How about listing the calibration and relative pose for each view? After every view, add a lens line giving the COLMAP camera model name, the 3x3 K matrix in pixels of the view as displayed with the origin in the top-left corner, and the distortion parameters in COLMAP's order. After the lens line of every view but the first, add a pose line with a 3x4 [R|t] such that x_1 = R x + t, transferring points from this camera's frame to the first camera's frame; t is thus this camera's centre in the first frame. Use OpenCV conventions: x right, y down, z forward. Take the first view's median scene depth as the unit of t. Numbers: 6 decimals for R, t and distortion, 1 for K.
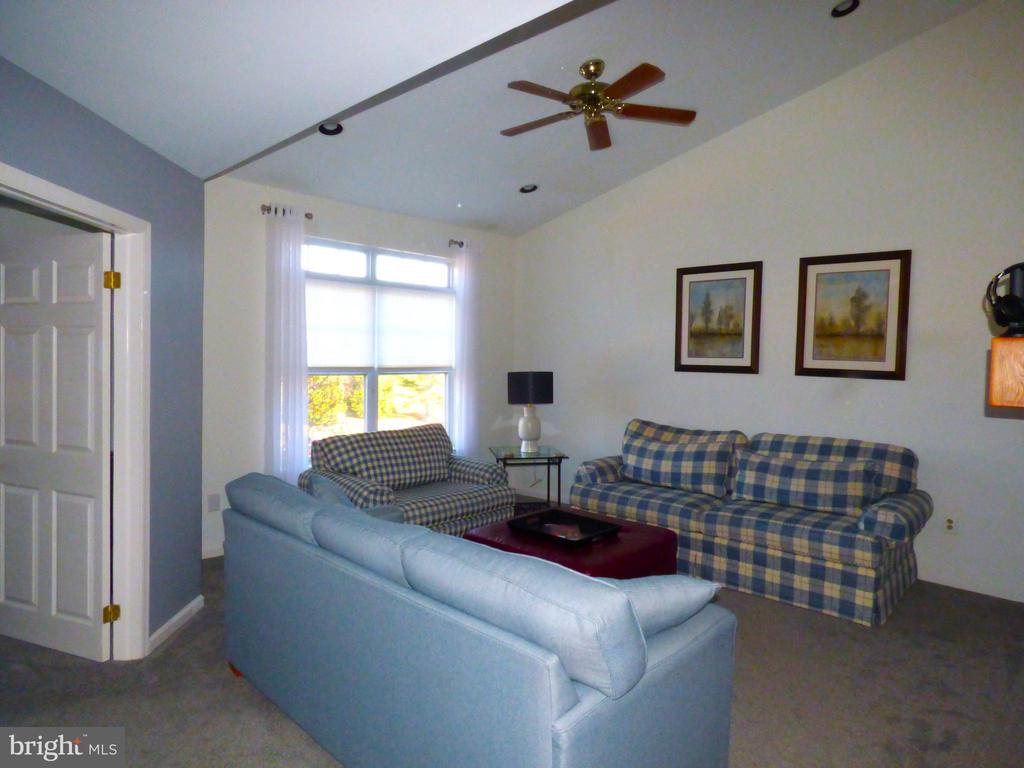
lens RADIAL K [[624.2, 0, 503.4], [0, 624.2, 381.7], [0, 0, 1]] dist [-0.029888, -0.000504]
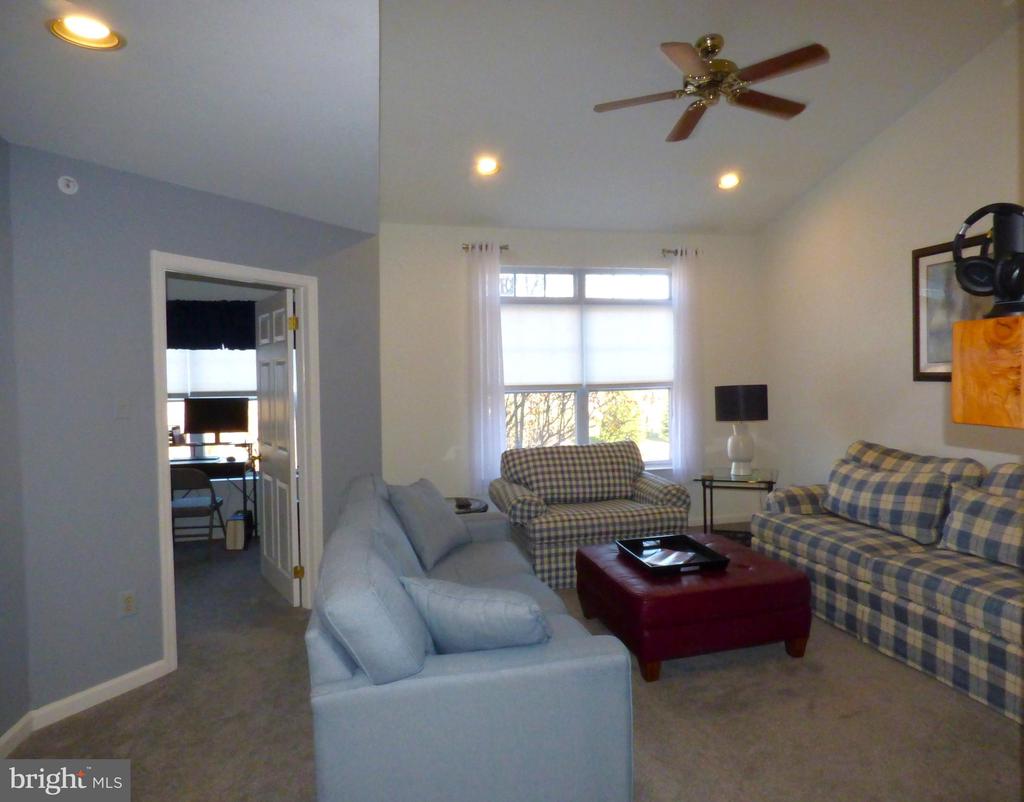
lens RADIAL K [[649.6, 0, 529.3], [0, 649.6, 398.0], [0, 0, 1]] dist [-0.008547, -0.002160]
pose [[0.845233, -0.010726, -0.534290, 0.347234], [0.010043, 0.999941, -0.004187, 0.003621], [0.534303, -0.001827, 0.845291, 0.056811]]
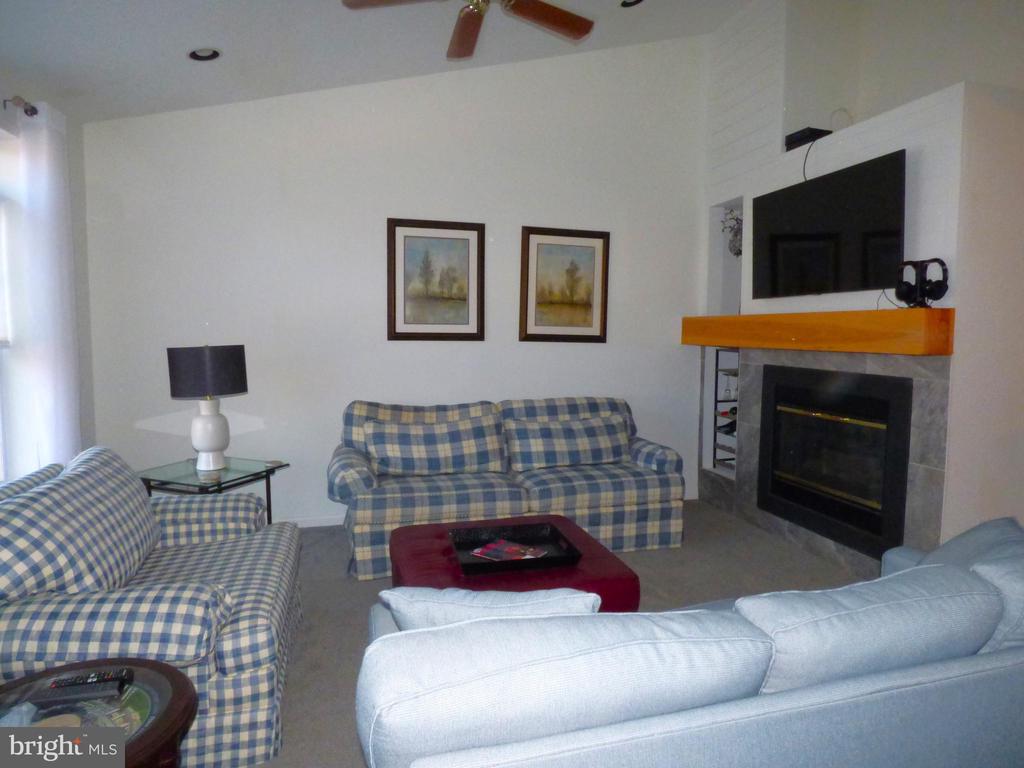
lens RADIAL K [[631.8, 0, 512.0], [0, 631.8, 384.0], [0, 0, 1]] dist [-0.002128, 0.001628]
pose [[0.500374, -0.084889, 0.861638, -0.444482], [0.034610, 0.996348, 0.078062, -0.021766], [-0.865117, -0.009239, 0.501484, 0.483901]]
